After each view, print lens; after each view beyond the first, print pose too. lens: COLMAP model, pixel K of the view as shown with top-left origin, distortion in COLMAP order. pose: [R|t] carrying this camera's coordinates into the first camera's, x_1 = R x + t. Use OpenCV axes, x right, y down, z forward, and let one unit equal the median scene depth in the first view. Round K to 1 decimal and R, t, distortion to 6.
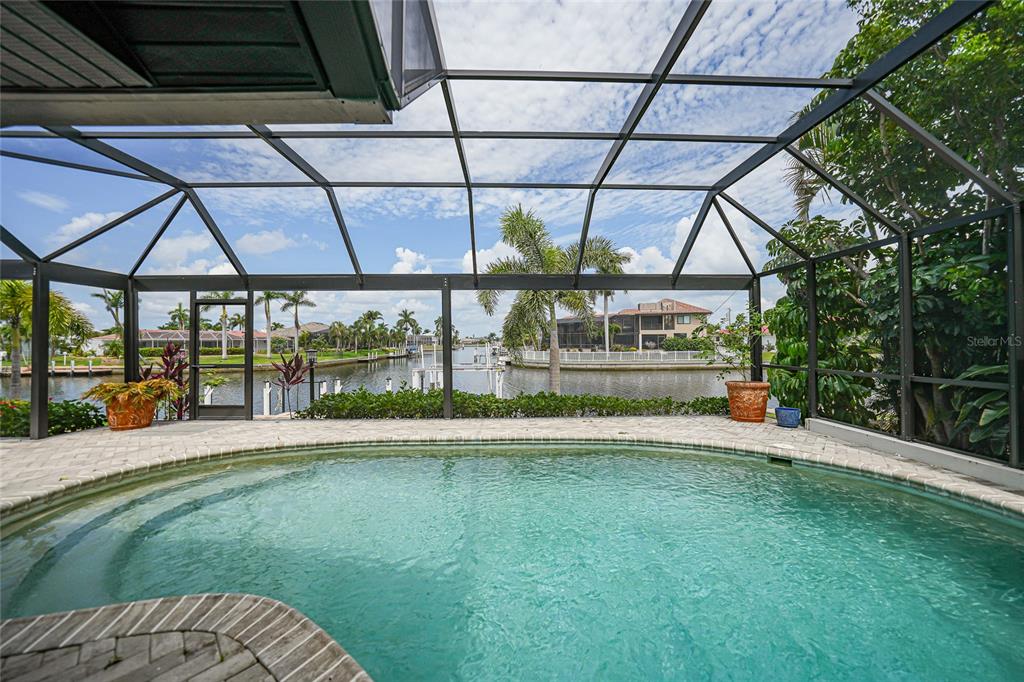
lens RADIAL K [[359.3, 0, 517.6], [0, 359.3, 336.2], [0, 0, 1]] dist [-0.017227, 0.005120]
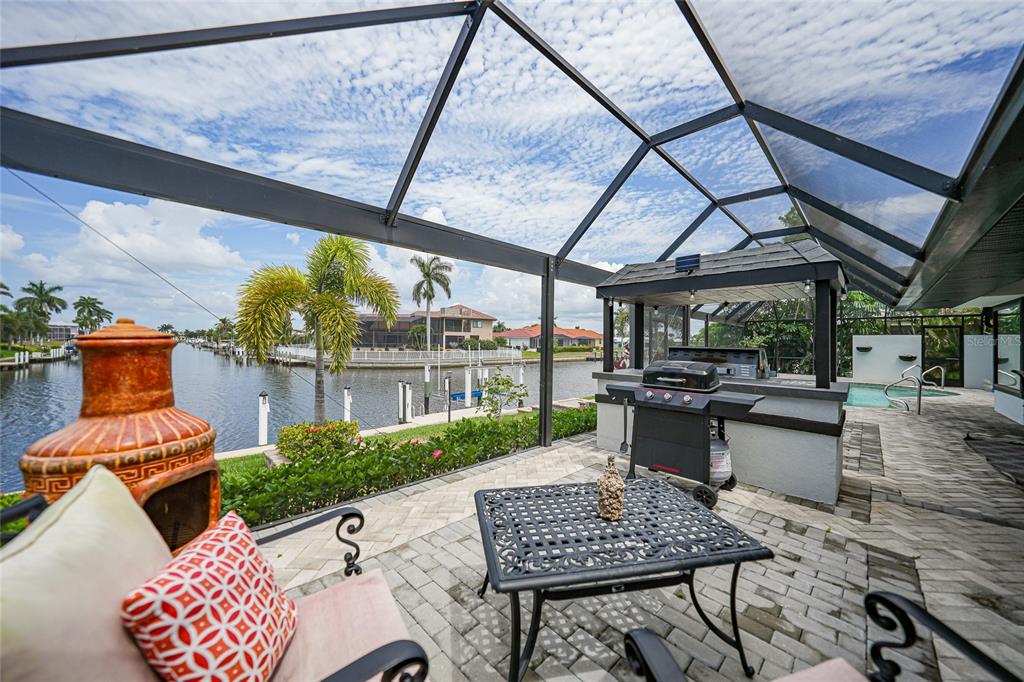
lens RADIAL K [[359.3, 0, 513.7], [0, 359.3, 343.4], [0, 0, 1]] dist [-0.017227, 0.005120]
pose [[0.737414, 0.011489, 0.675344, -0.255029], [-0.026320, 0.999585, 0.011735, 0.001159], [-0.674929, -0.026429, 0.737410, 0.032004]]
